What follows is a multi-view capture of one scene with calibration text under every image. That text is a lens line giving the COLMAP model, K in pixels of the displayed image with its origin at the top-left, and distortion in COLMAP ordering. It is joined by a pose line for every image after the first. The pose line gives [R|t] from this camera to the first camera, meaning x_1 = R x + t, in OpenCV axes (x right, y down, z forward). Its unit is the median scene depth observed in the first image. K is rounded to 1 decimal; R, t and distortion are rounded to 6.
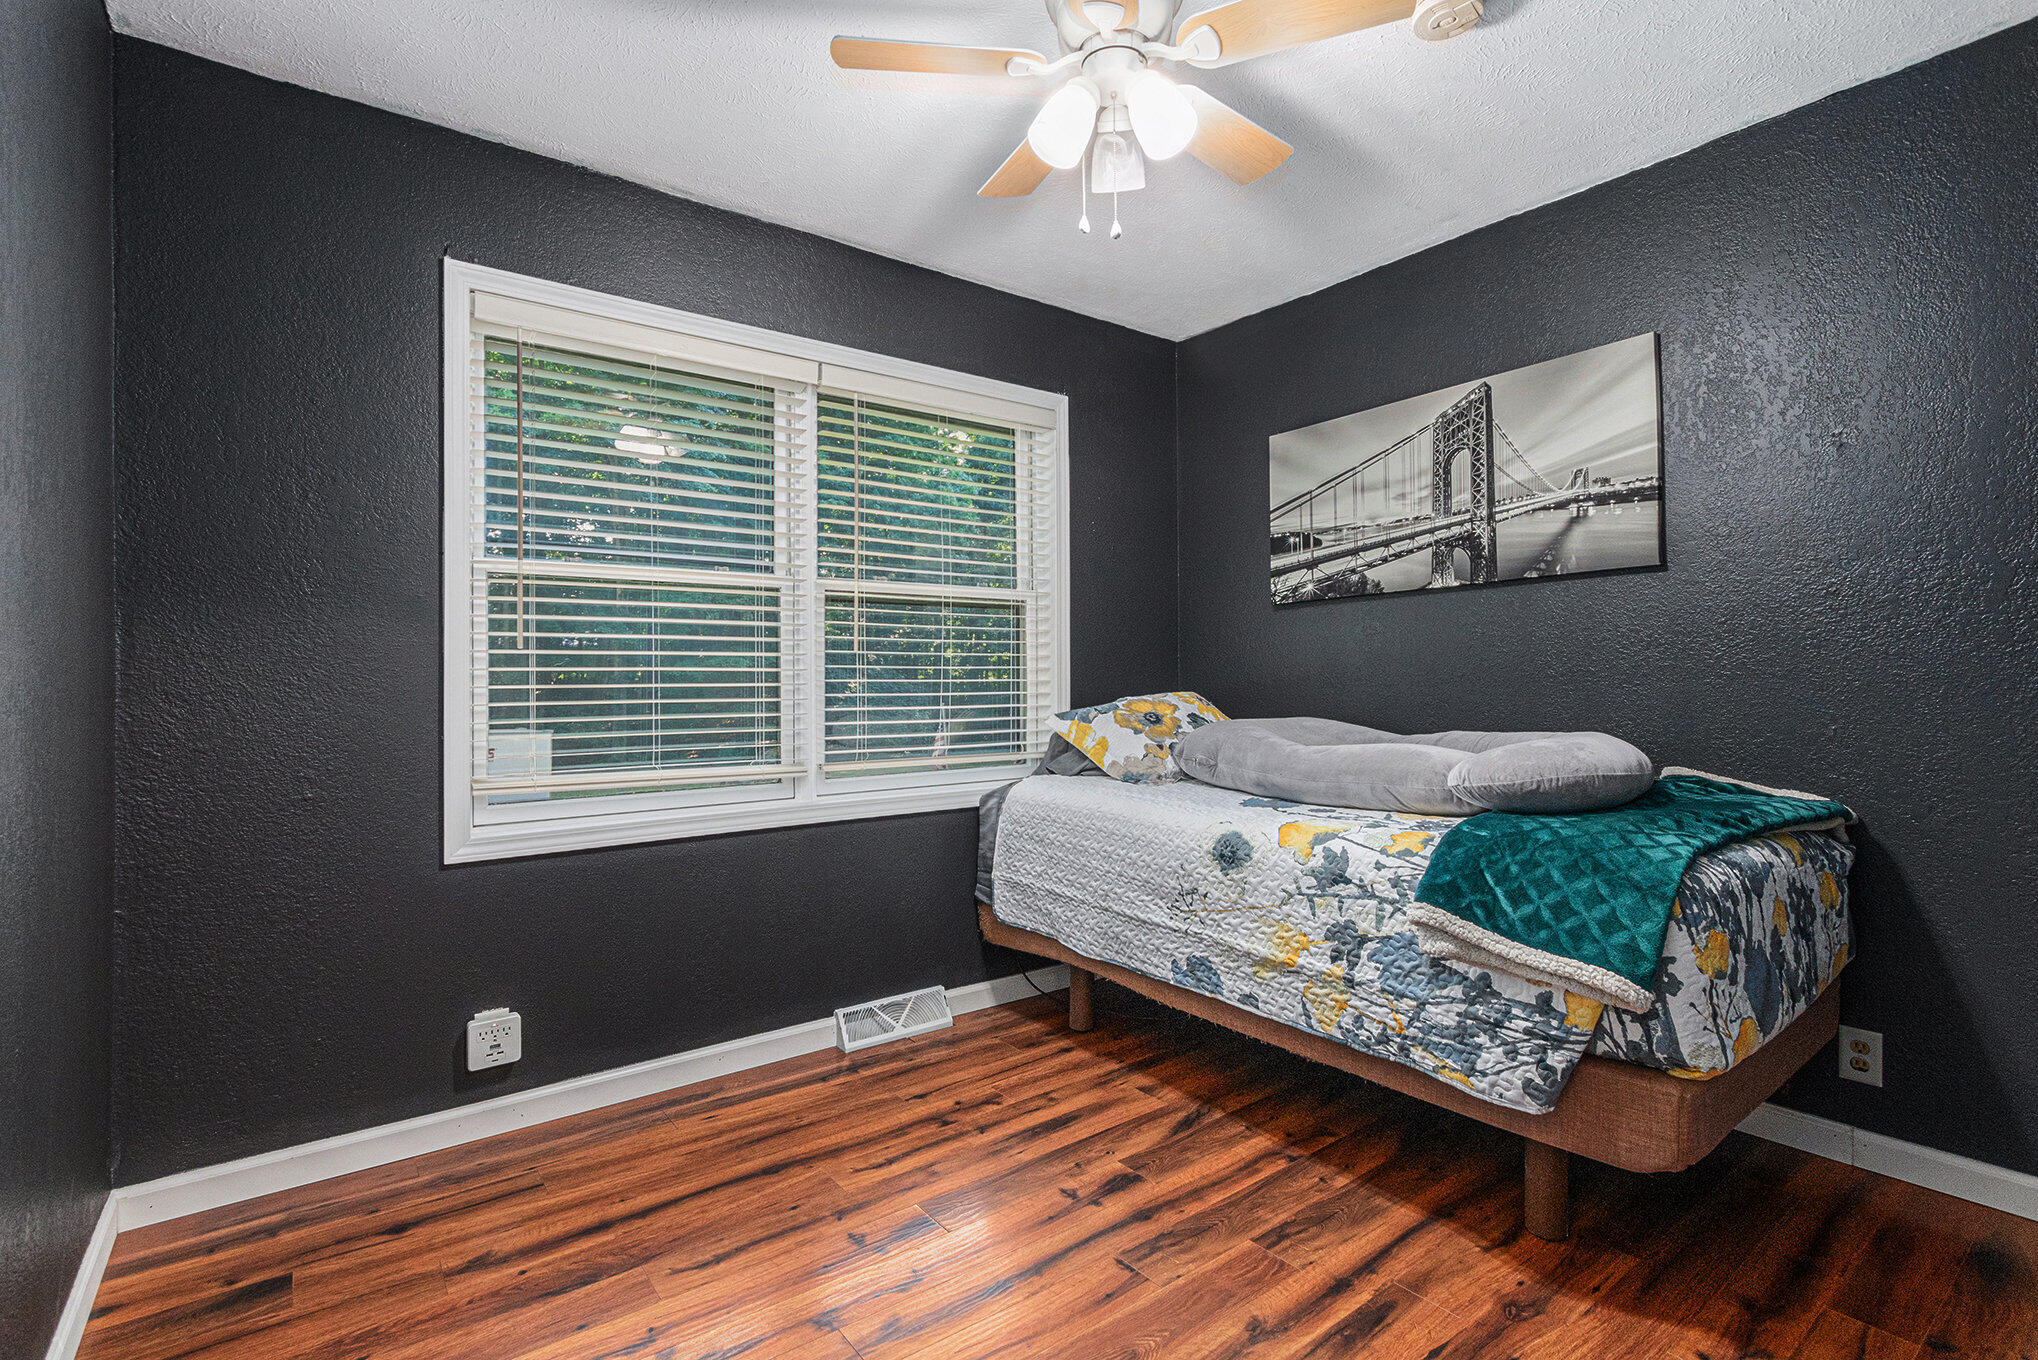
lens RADIAL K [[952.8, 0, 1019.0], [0, 952.8, 680.0], [0, 0, 1]] dist [-0.000717, -0.000293]
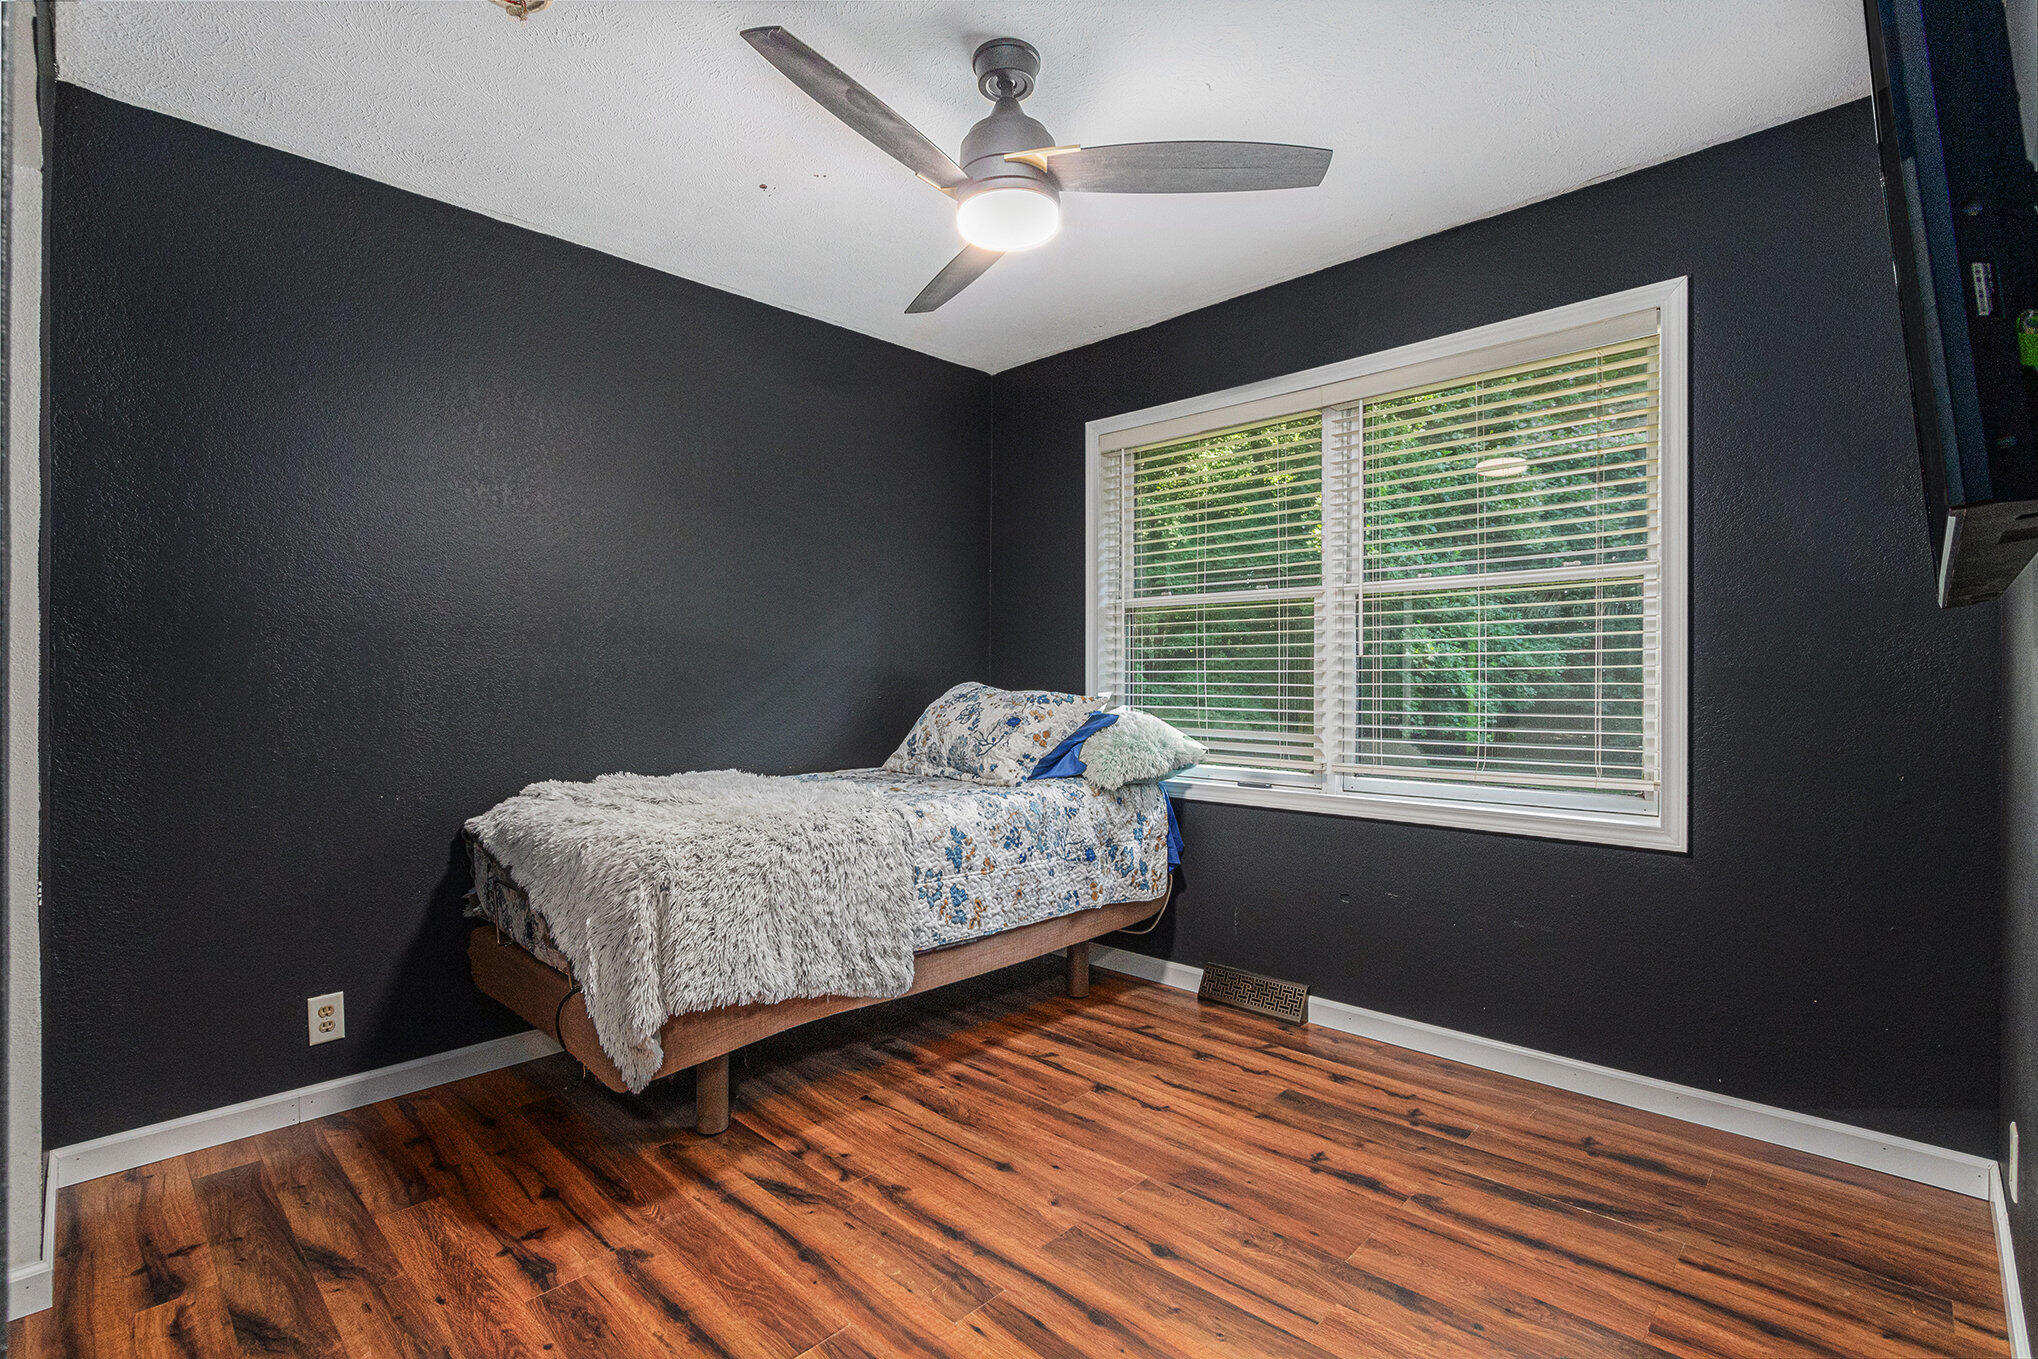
lens RADIAL K [[952.8, 0, 1019.0], [0, 952.8, 679.5], [0, 0, 1]] dist [-0.000717, -0.000293]
pose [[0.159287, 0.000310, -0.987232, 0.760266], [-0.013755, 0.999904, -0.001905, 0.005642], [0.987137, 0.013883, 0.159275, 0.470784]]
